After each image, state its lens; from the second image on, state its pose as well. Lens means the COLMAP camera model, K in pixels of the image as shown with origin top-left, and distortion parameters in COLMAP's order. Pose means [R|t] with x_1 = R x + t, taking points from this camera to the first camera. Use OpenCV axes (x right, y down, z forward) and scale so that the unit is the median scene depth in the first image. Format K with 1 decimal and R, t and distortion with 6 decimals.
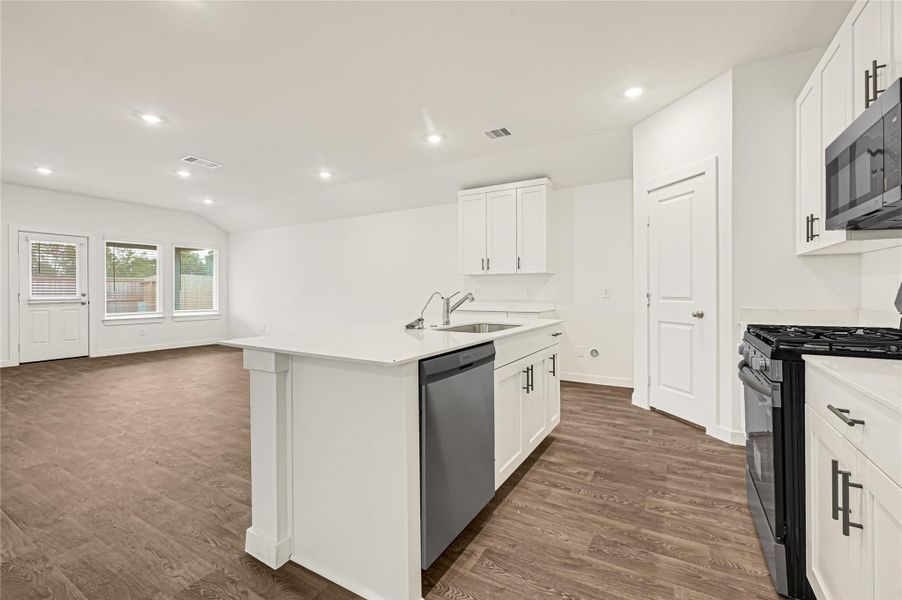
lens RADIAL K [[387.8, 0, 451.0], [0, 387.8, 300.0], [0, 0, 1]] dist [-0.002029, -0.000064]
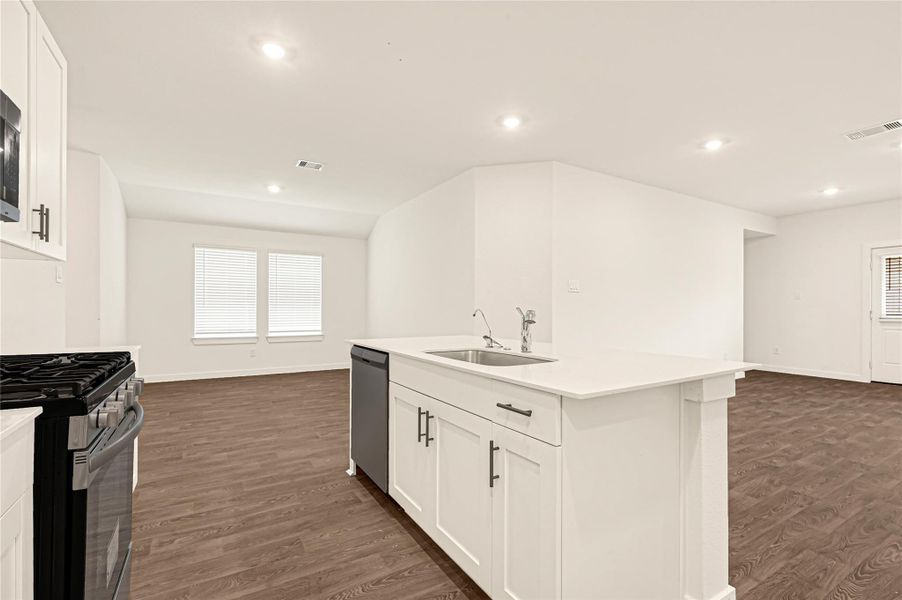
lens RADIAL K [[409.6, 0, 450.1], [0, 409.6, 308.1], [0, 0, 1]] dist [0.000650, 0.000084]
pose [[-0.474304, -0.002141, -0.880359, 0.783819], [-0.019598, 0.999775, 0.008127, -0.025911], [0.880143, 0.021108, -0.474239, 1.267986]]
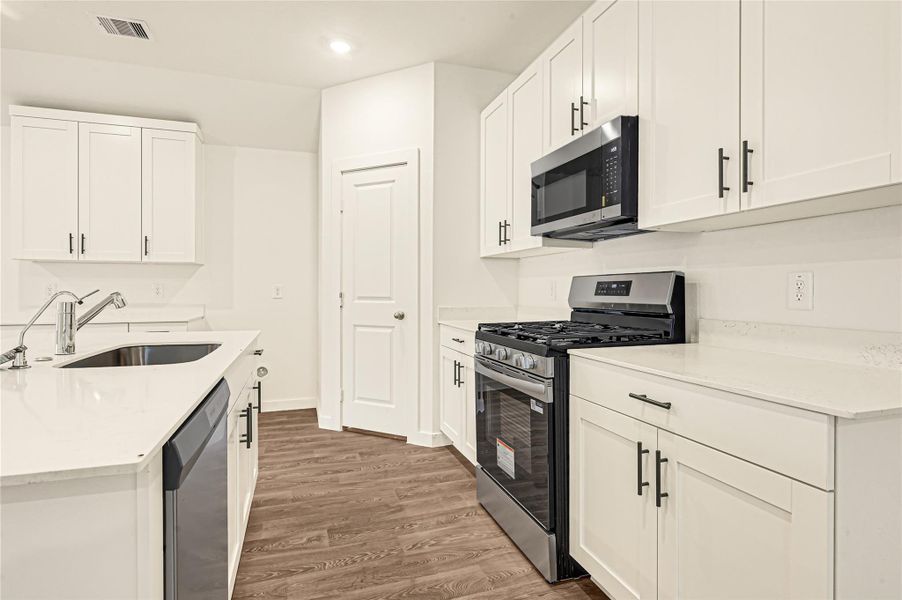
lens RADIAL K [[472.4, 0, 453.6], [0, 472.4, 296.5], [0, 0, 1]] dist [-0.000514, -0.000091]
pose [[0.654387, -0.007415, 0.756123, -0.149151], [0.014526, 0.999891, -0.002766, -0.003346], [-0.756020, 0.012794, 0.654423, 0.198206]]
